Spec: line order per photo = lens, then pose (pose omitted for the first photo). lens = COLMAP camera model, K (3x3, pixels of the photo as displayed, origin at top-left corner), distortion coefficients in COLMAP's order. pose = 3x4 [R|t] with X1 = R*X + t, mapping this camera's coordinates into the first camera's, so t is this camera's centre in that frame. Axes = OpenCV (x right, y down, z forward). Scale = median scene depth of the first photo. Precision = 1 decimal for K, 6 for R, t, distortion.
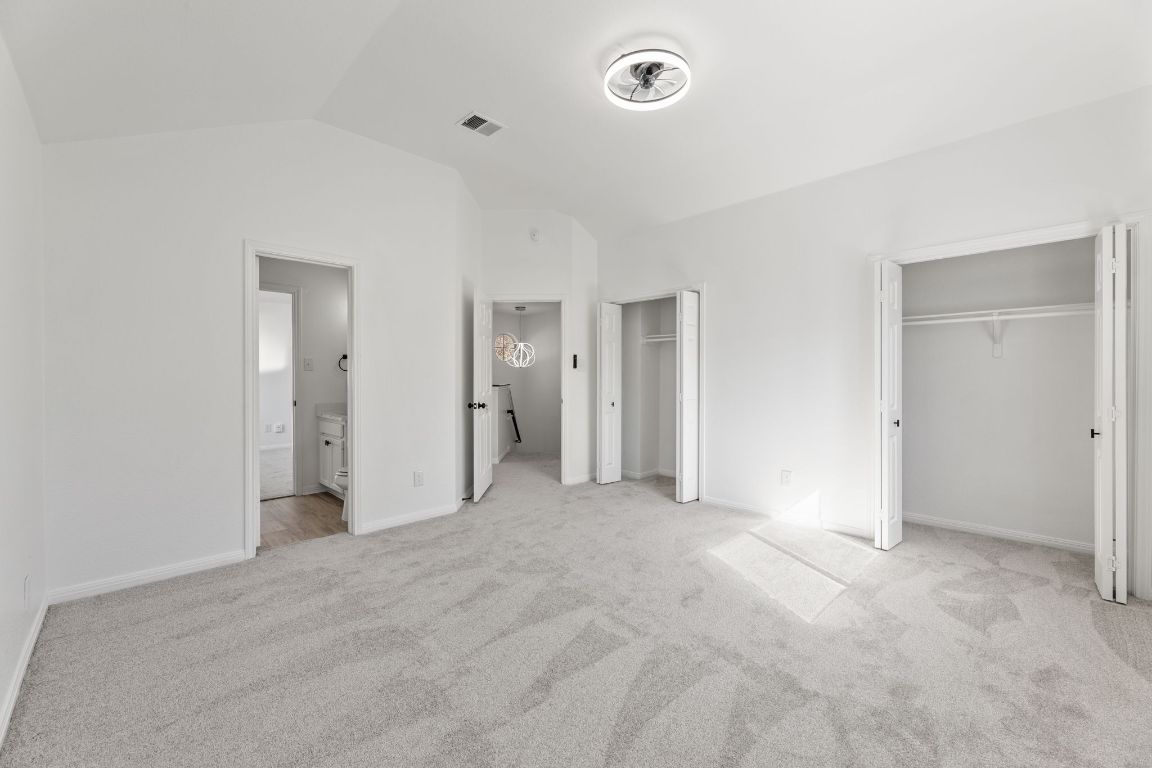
lens RADIAL K [[466.2, 0, 575.4], [0, 466.2, 376.3], [0, 0, 1]] dist [0.001659, 0.000156]
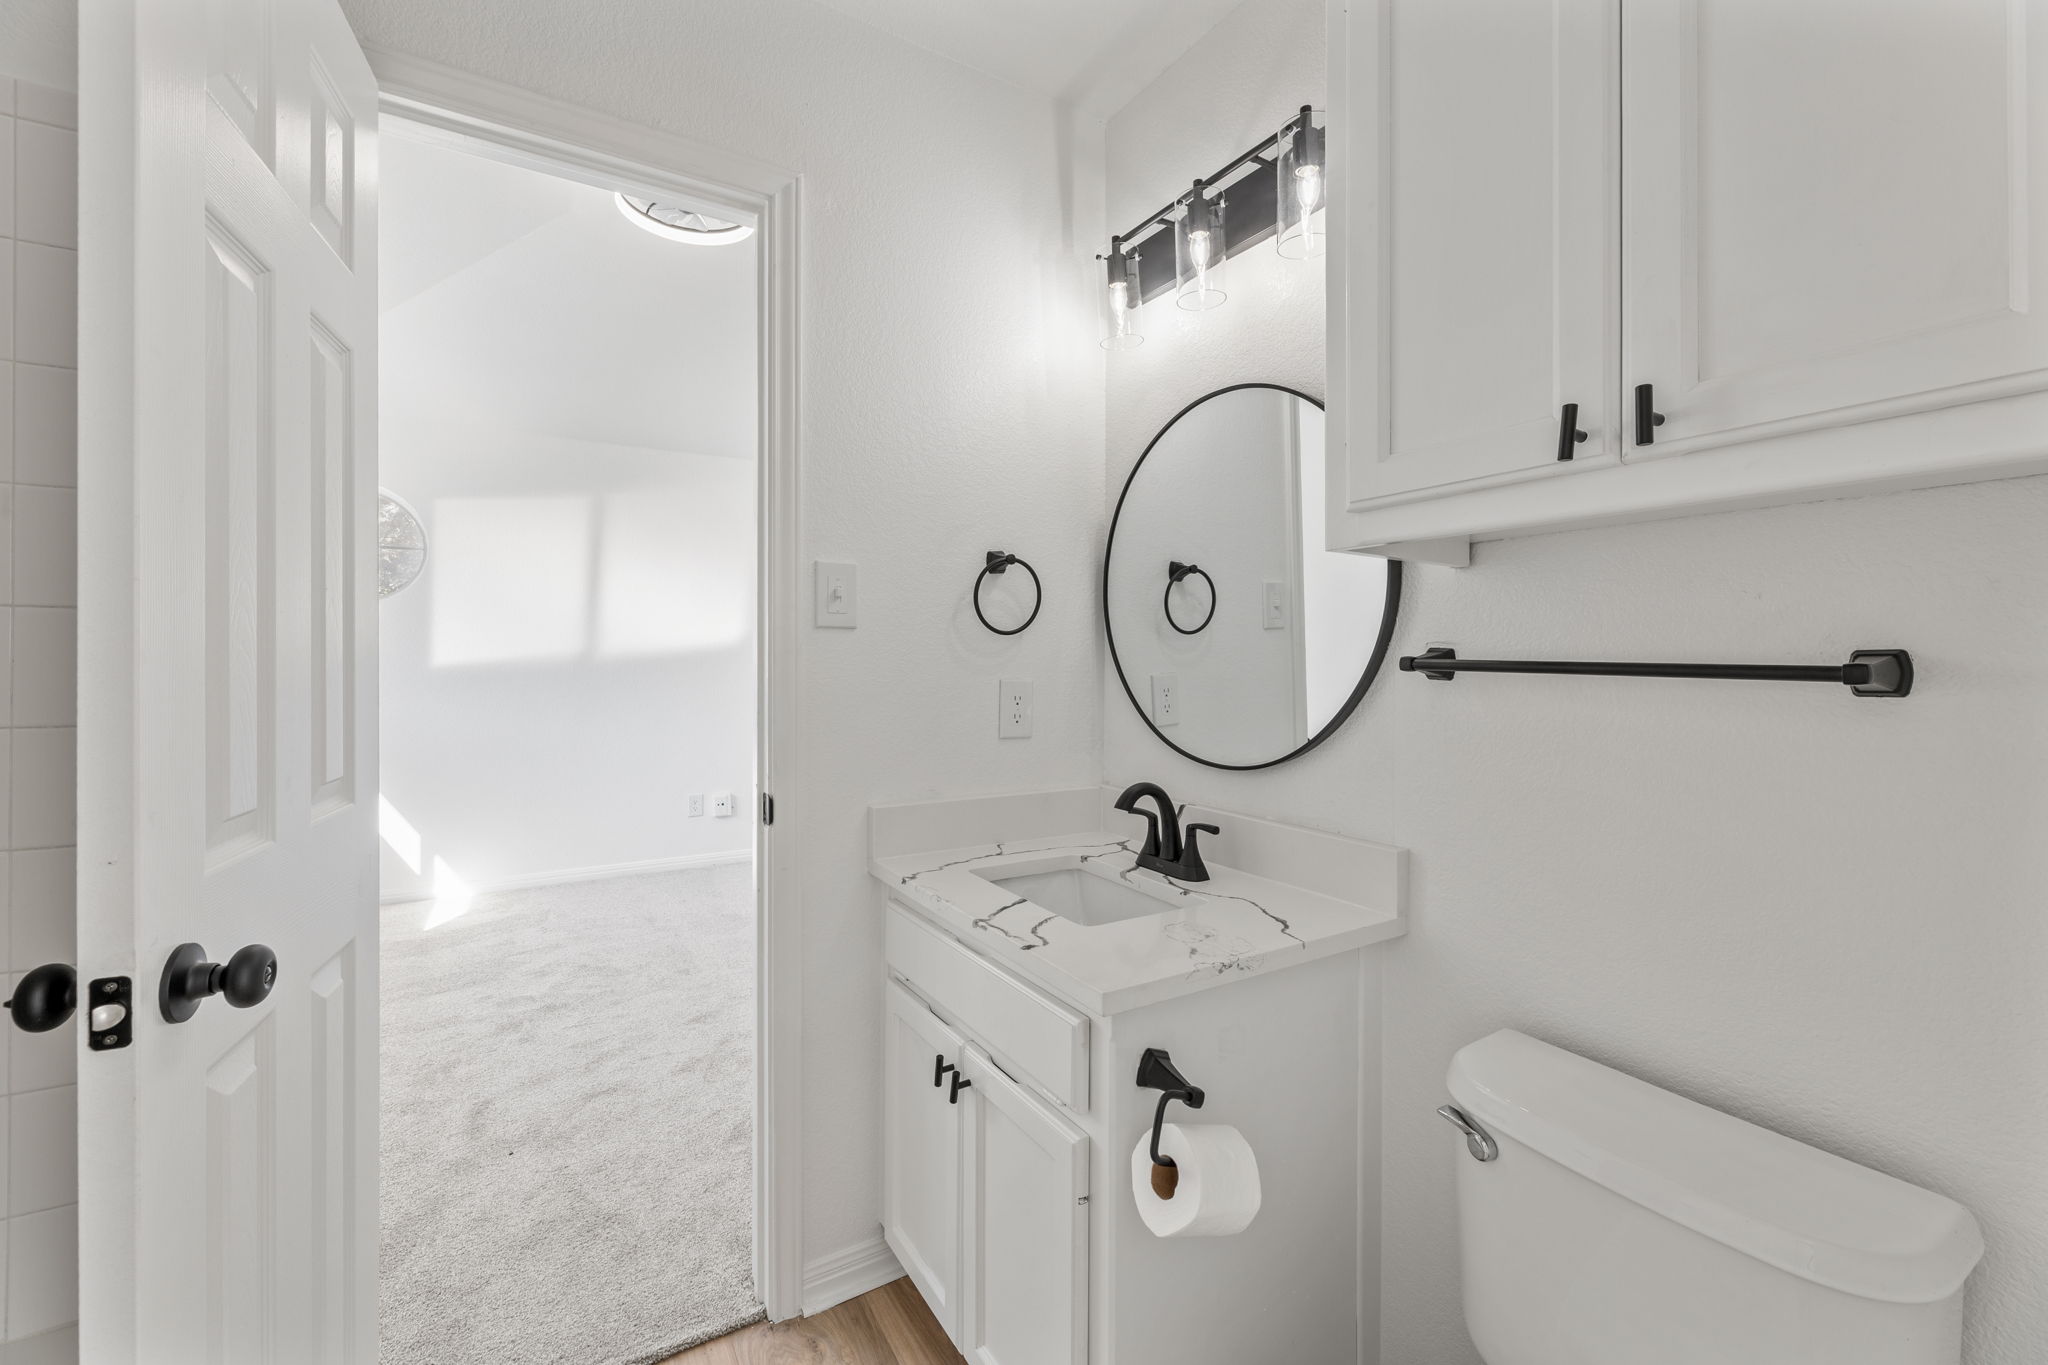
lens RADIAL K [[828.7, 0, 1022.9], [0, 828.7, 668.8], [0, 0, 1]] dist [0.001659, 0.000156]
pose [[0.972559, 0.008286, -0.232510, -0.348157], [-0.007840, 0.999965, 0.002842, 0.001244], [0.232526, -0.000941, 0.972590, 0.573633]]
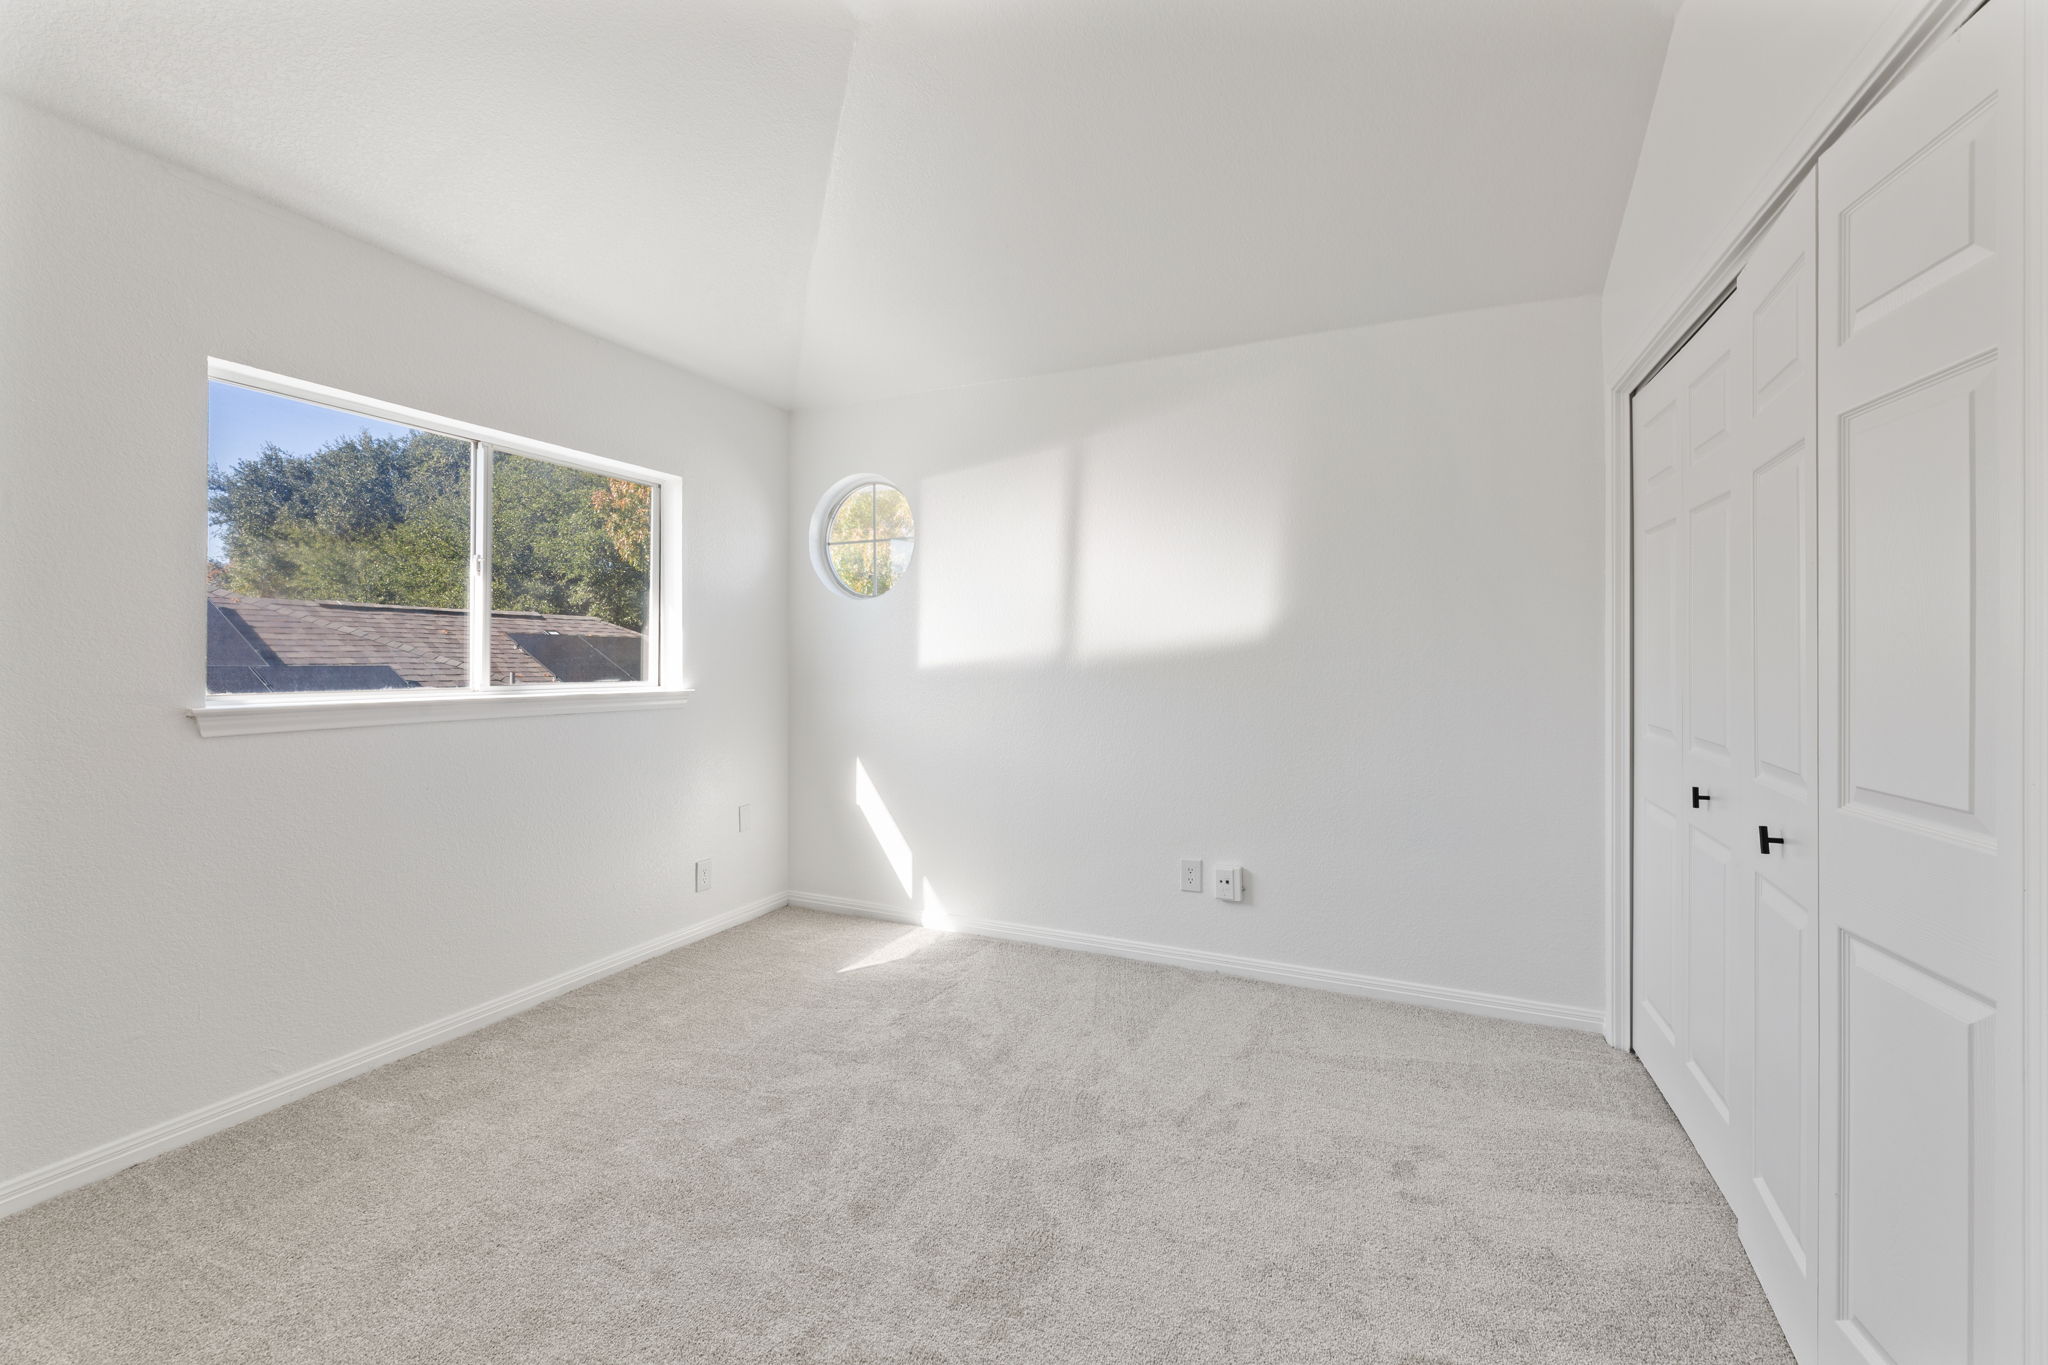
lens RADIAL K [[828.7, 0, 1022.9], [0, 828.7, 668.8], [0, 0, 1]] dist [0.001659, 0.000156]
pose [[0.365642, 0.020343, -0.930533, -0.384095], [-0.008781, 0.999792, 0.018407, -0.005737], [0.930714, 0.001441, 0.365744, 1.005979]]
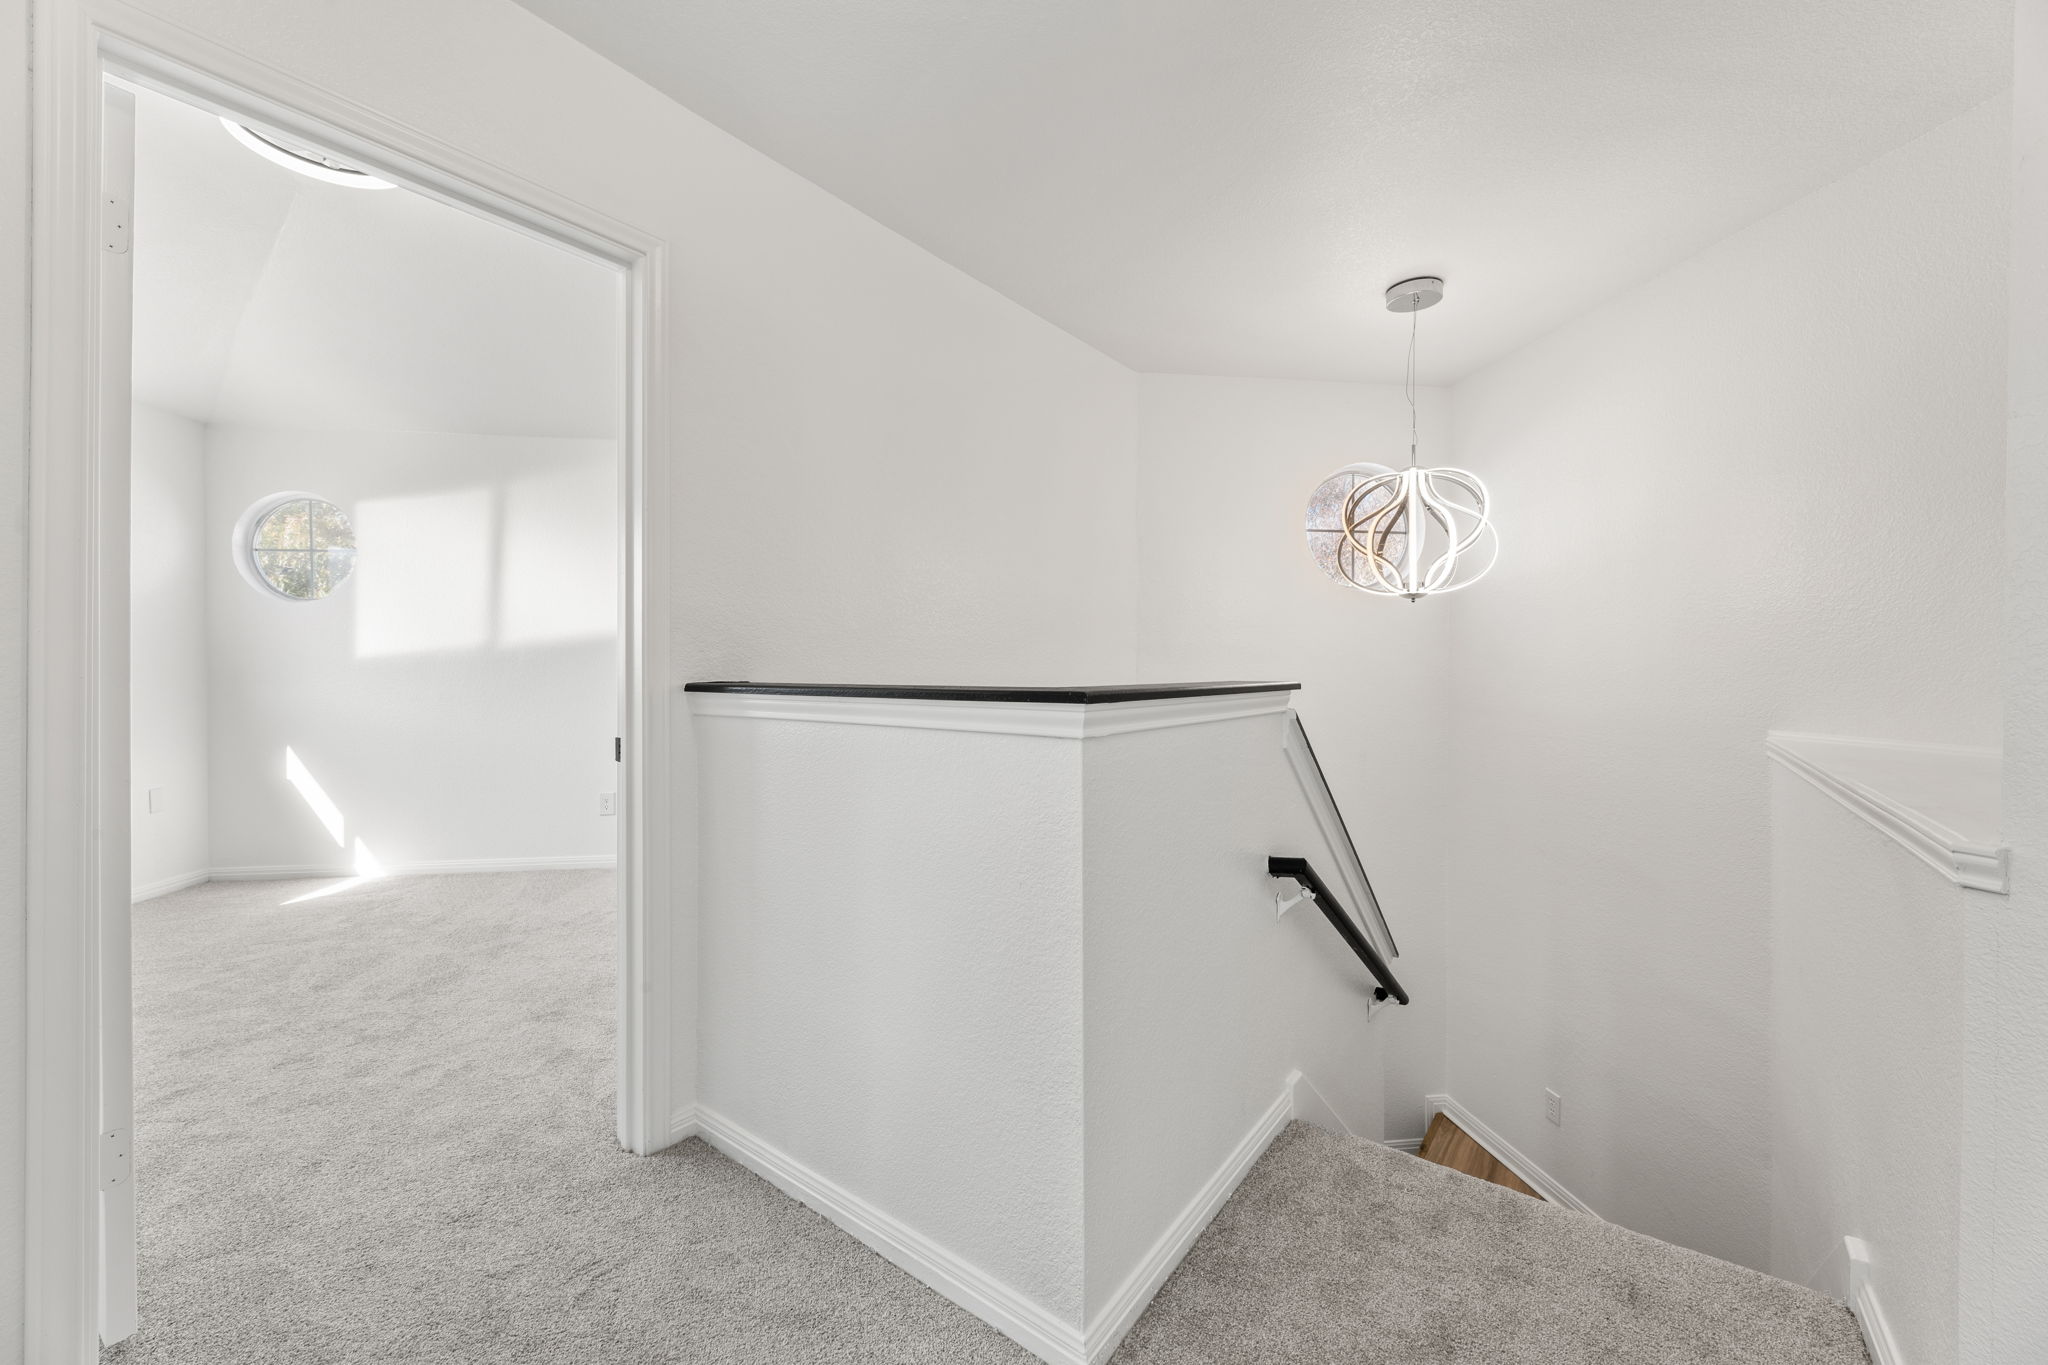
lens RADIAL K [[828.7, 0, 1022.9], [0, 828.7, 668.8], [0, 0, 1]] dist [0.001659, 0.000156]
pose [[0.797626, 0.003789, -0.603140, -0.058591], [0.000522, 0.999976, 0.006972, 0.010435], [0.603152, -0.005876, 0.797605, 0.922534]]
